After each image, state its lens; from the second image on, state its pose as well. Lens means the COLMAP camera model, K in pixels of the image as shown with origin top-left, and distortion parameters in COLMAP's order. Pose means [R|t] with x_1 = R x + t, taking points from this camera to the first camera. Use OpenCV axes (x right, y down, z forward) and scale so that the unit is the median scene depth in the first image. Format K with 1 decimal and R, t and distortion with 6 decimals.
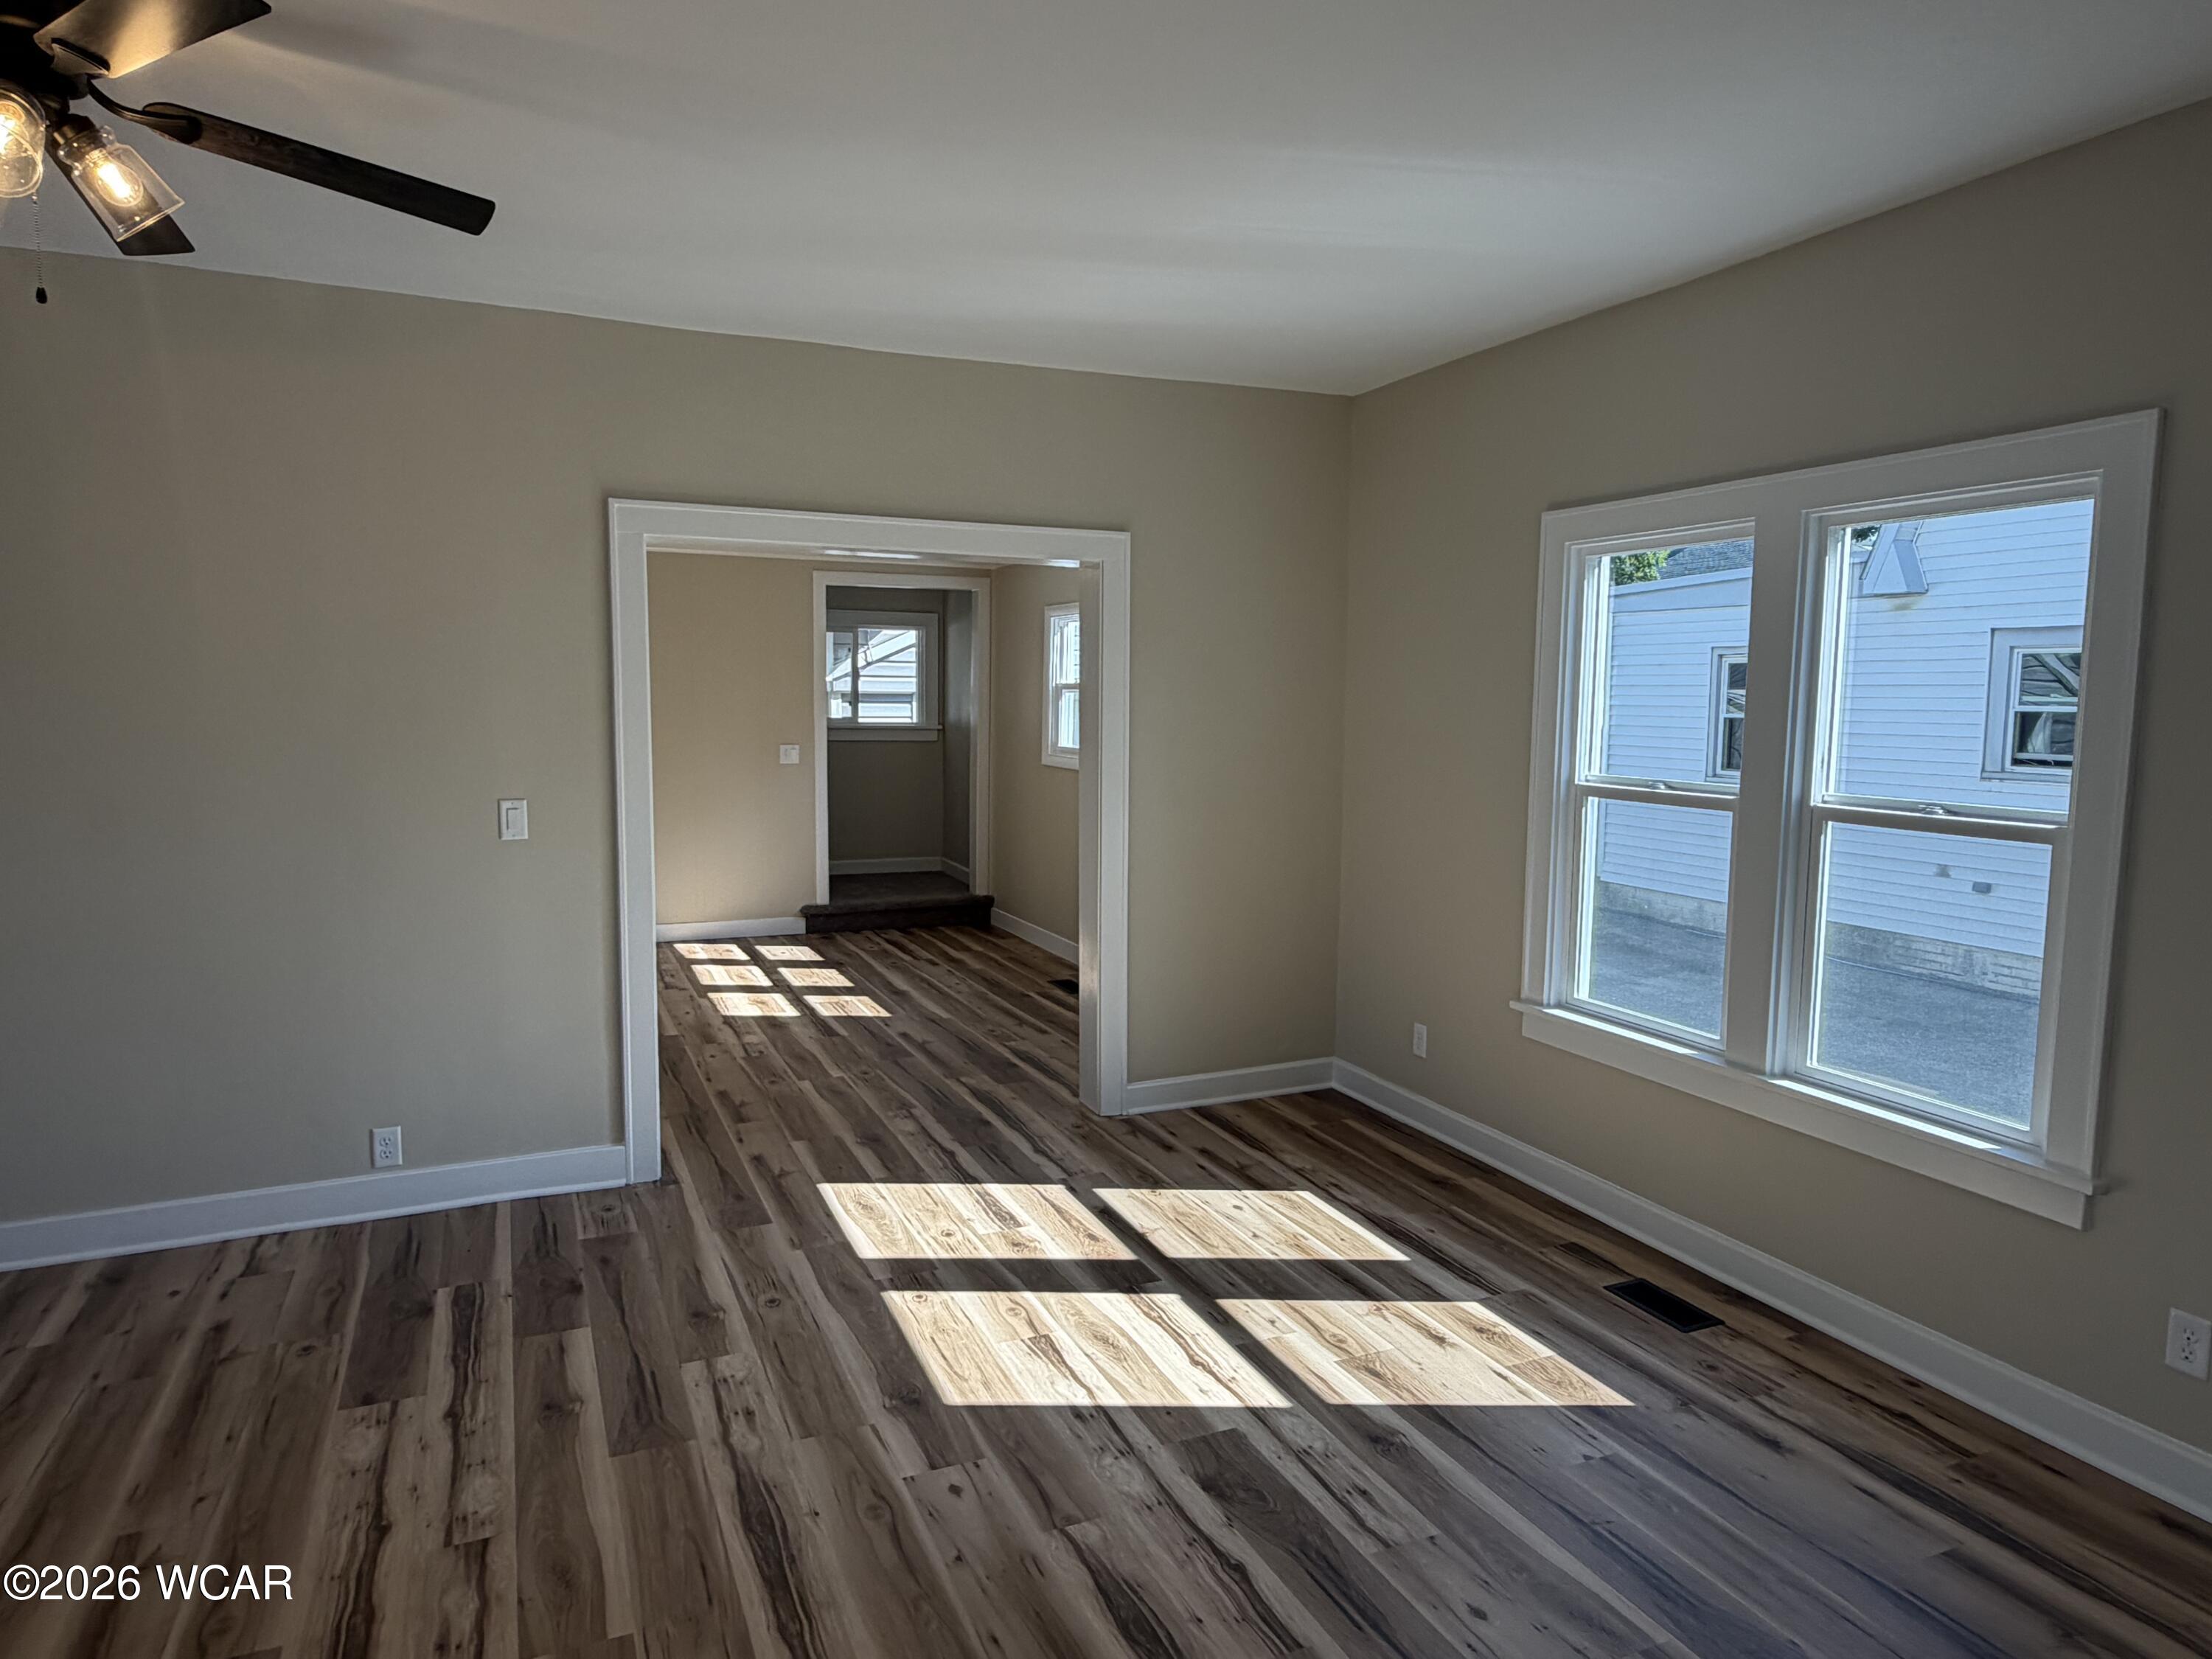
lens RADIAL K [[1379.3, 0, 1113.4], [0, 1379.3, 829.0], [0, 0, 1]] dist [-0.002060, 0.002259]
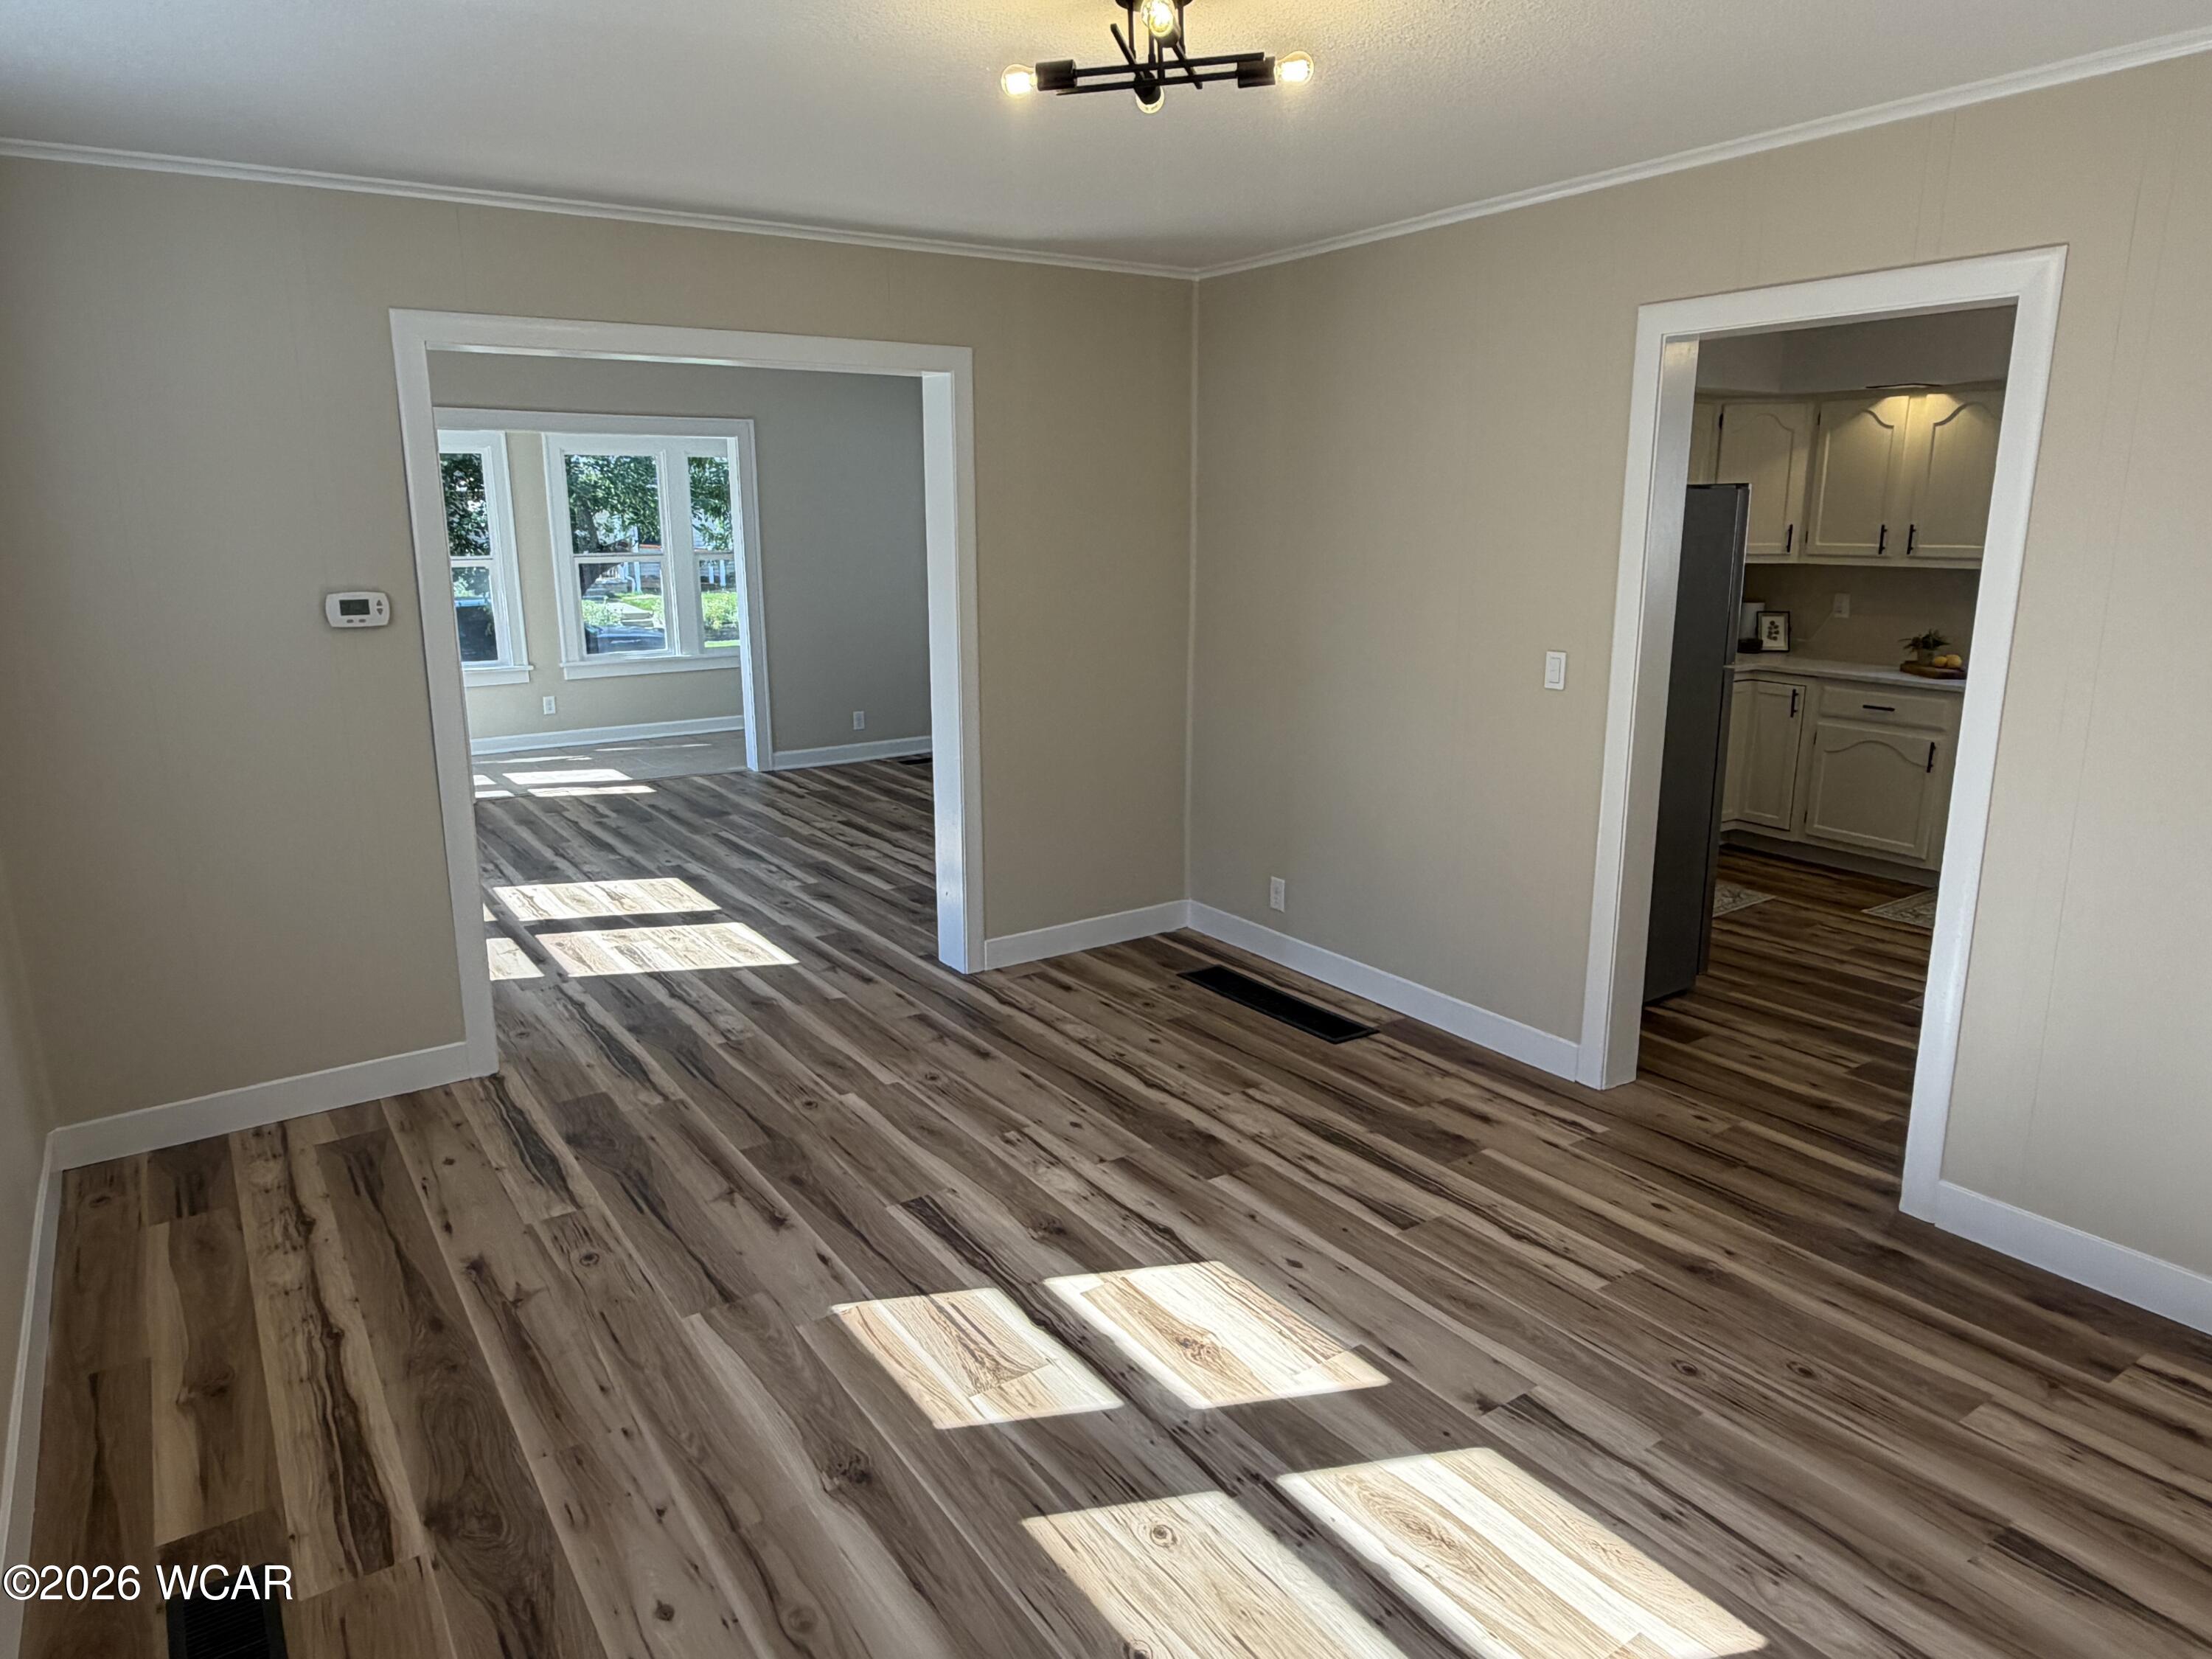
lens RADIAL K [[1374.6, 0, 1102.4], [0, 1374.6, 837.3], [0, 0, 1]] dist [-0.001210, 0.000623]
pose [[-0.982658, 0.041989, -0.180609, -0.299277], [-0.019452, 0.945307, 0.325602, -0.244034], [0.184403, 0.323468, -0.928097, 2.348087]]
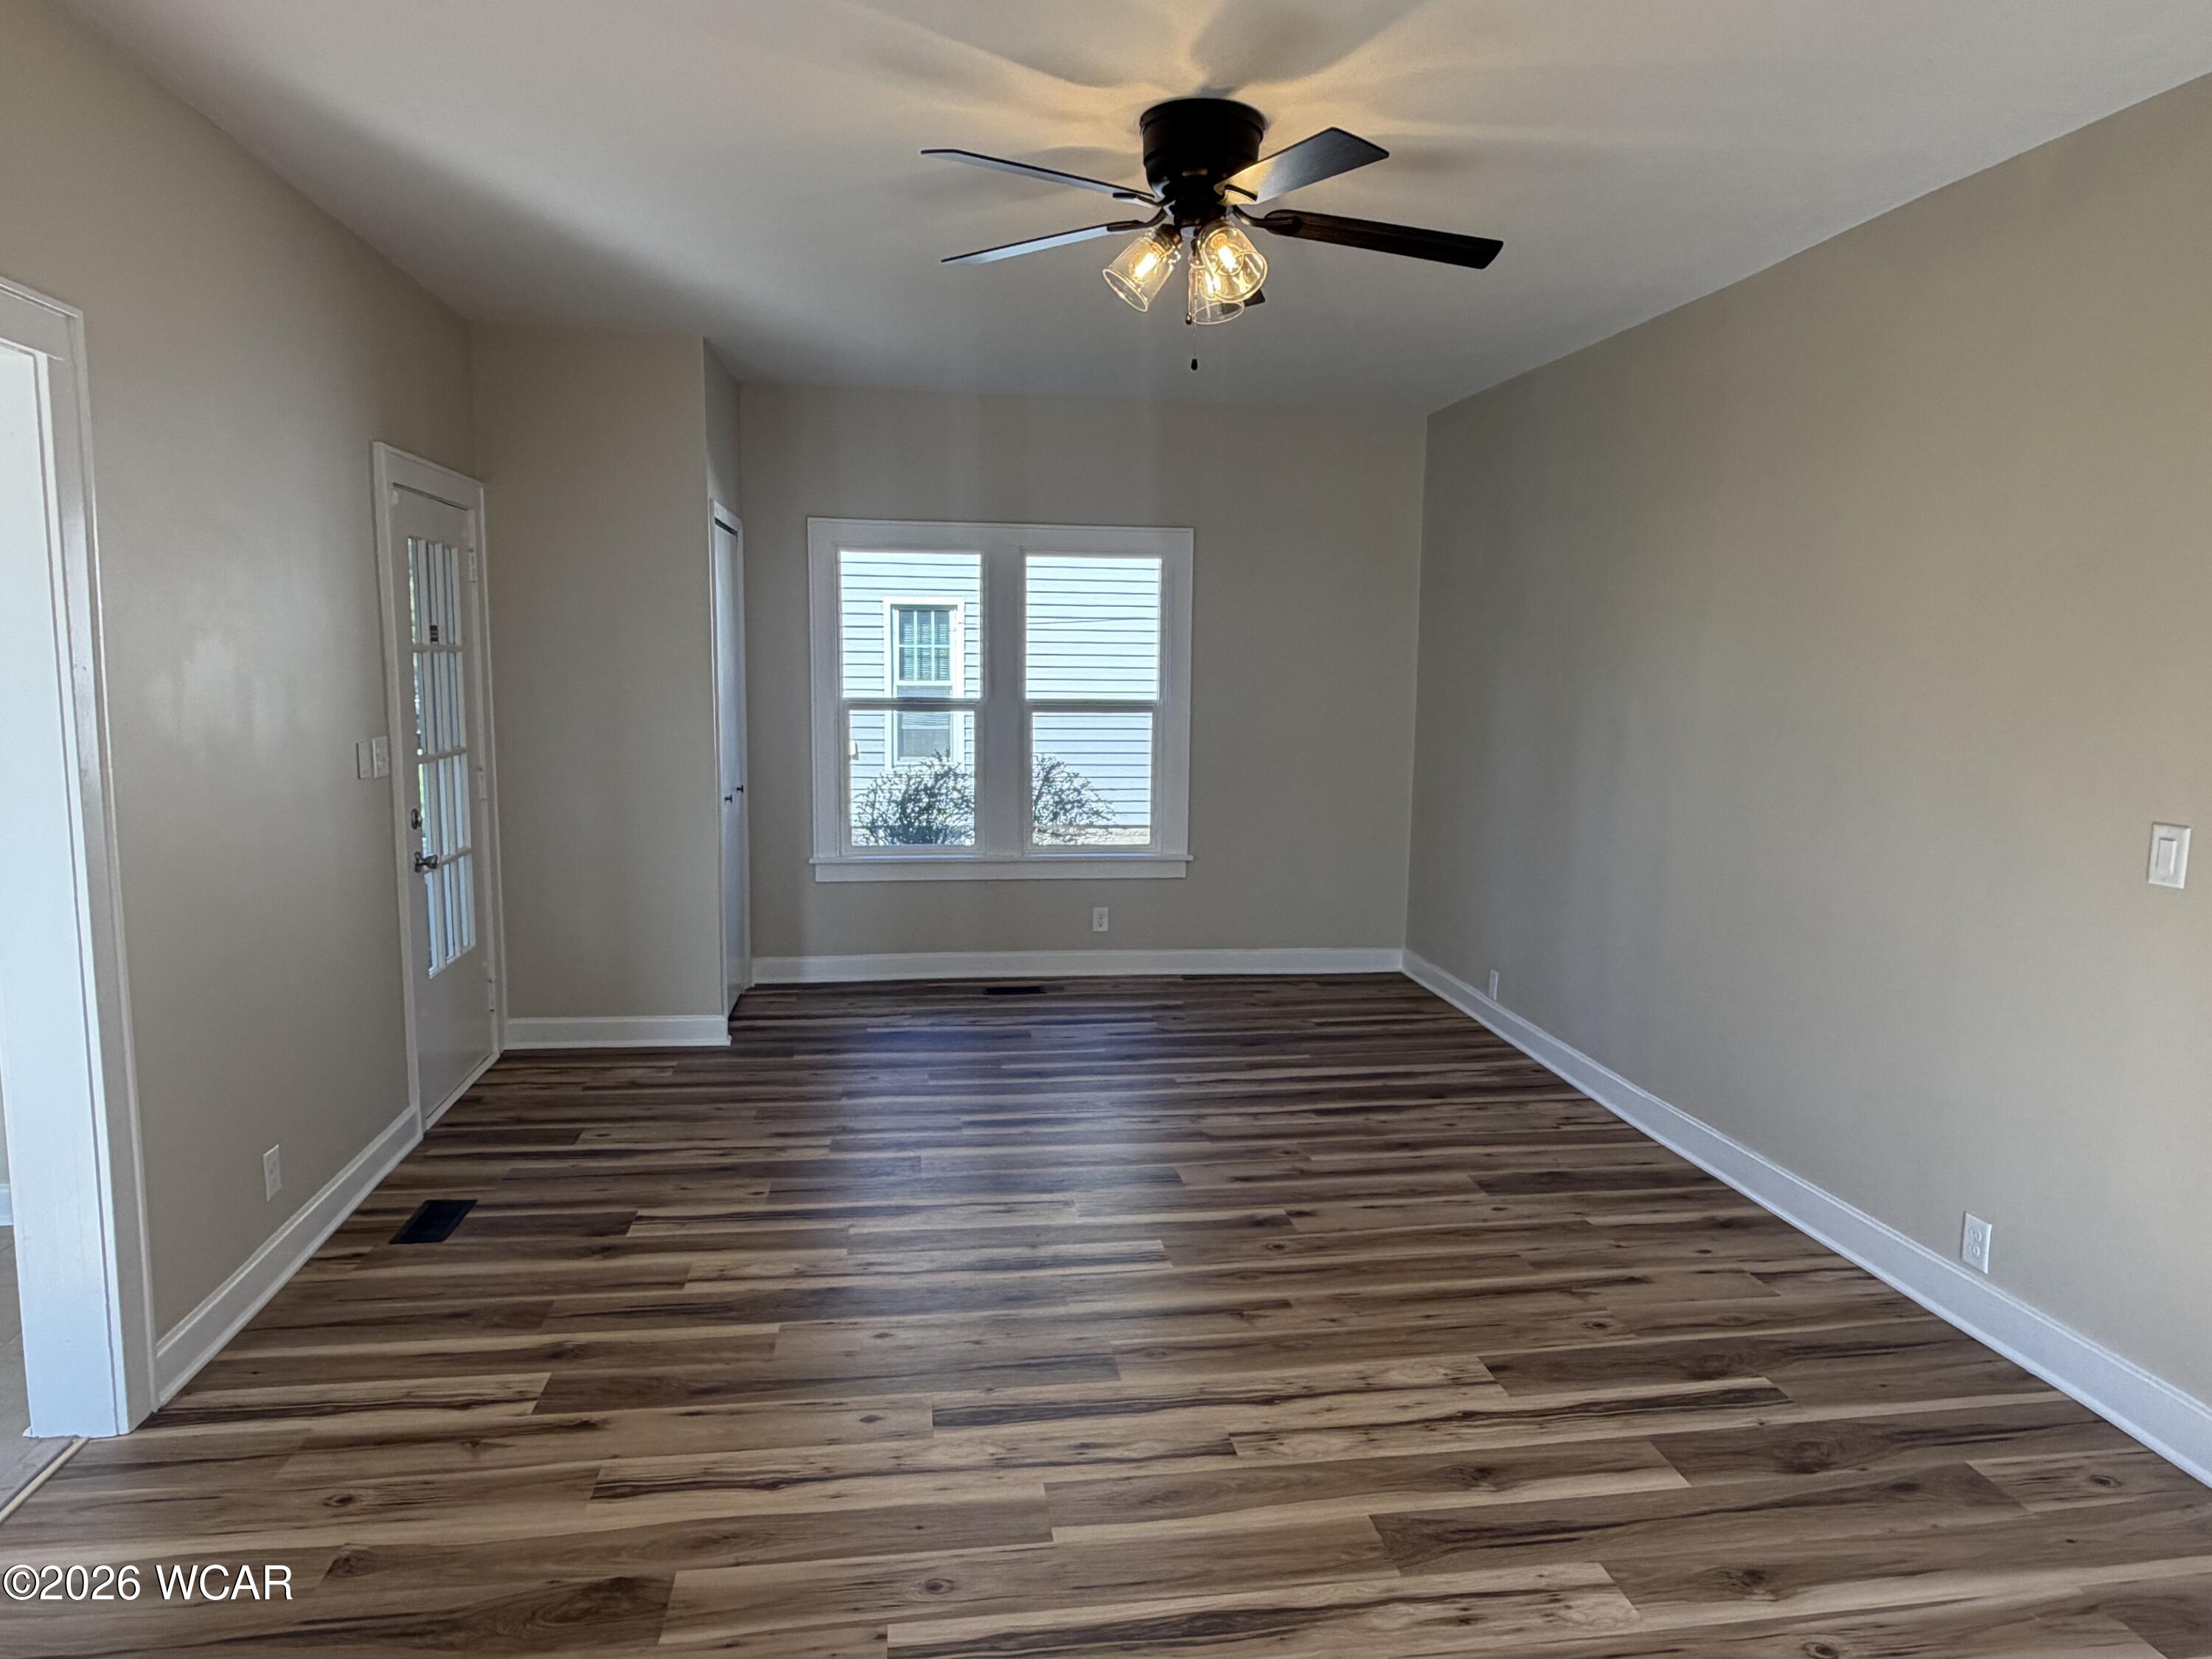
lens RADIAL K [[1379.3, 0, 1113.4], [0, 1379.3, 829.0], [0, 0, 1]] dist [-0.002060, 0.002259]
pose [[-0.262165, 0.107597, -0.959006, 0.351591], [-0.110362, 0.983902, 0.140560, -0.060851], [0.958692, 0.142688, -0.246070, 0.734514]]
